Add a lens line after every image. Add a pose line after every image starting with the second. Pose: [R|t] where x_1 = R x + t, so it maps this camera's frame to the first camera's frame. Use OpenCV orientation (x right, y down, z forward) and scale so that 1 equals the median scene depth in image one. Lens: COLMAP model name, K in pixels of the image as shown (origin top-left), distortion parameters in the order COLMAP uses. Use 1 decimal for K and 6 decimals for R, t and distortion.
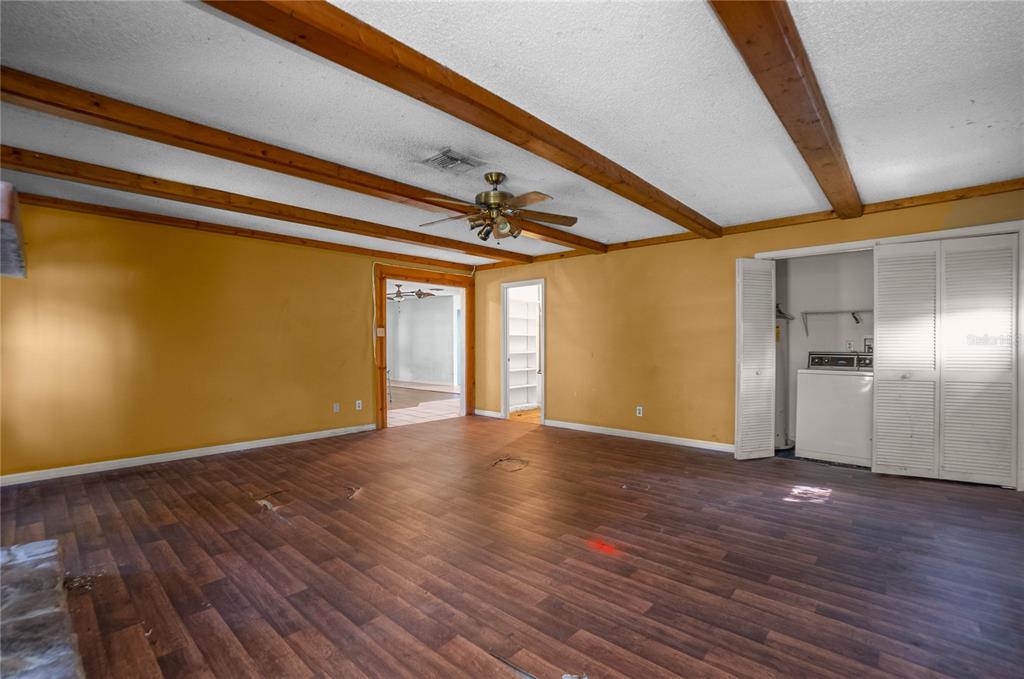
lens RADIAL K [[468.3, 0, 512.0], [0, 468.3, 339.5], [0, 0, 1]] dist [-0.052585, 0.000112]
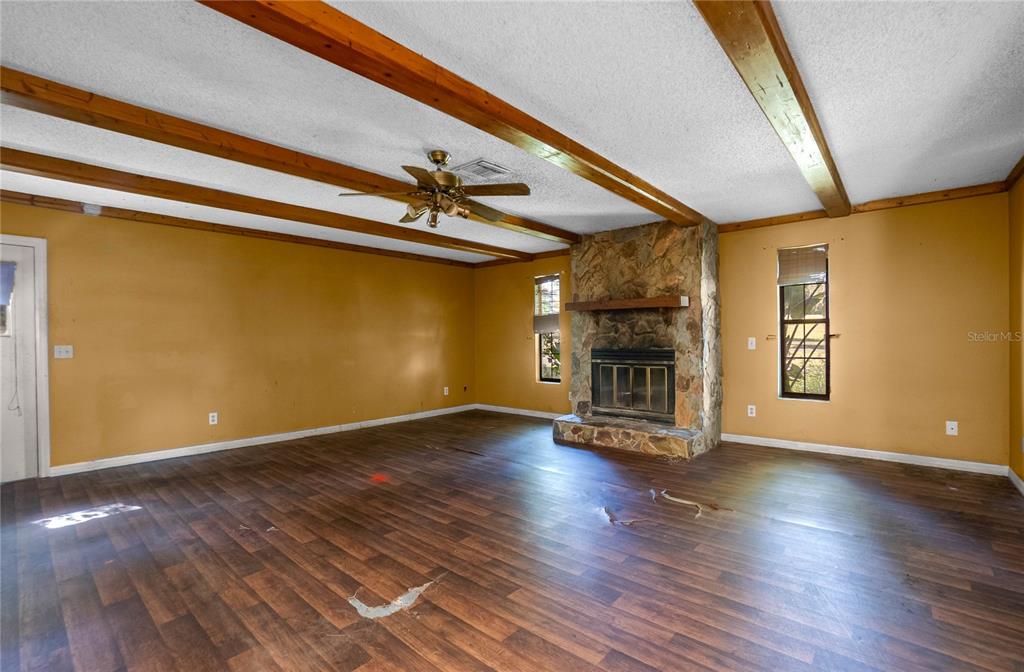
lens RADIAL K [[468.3, 0, 512.0], [0, 468.3, 336.0], [0, 0, 1]] dist [-0.052585, 0.000112]
pose [[-0.999921, 0.010015, -0.007596, -0.172286], [0.010032, 0.999947, -0.002236, 0.003361], [0.007573, -0.002312, -0.999969, 1.961566]]
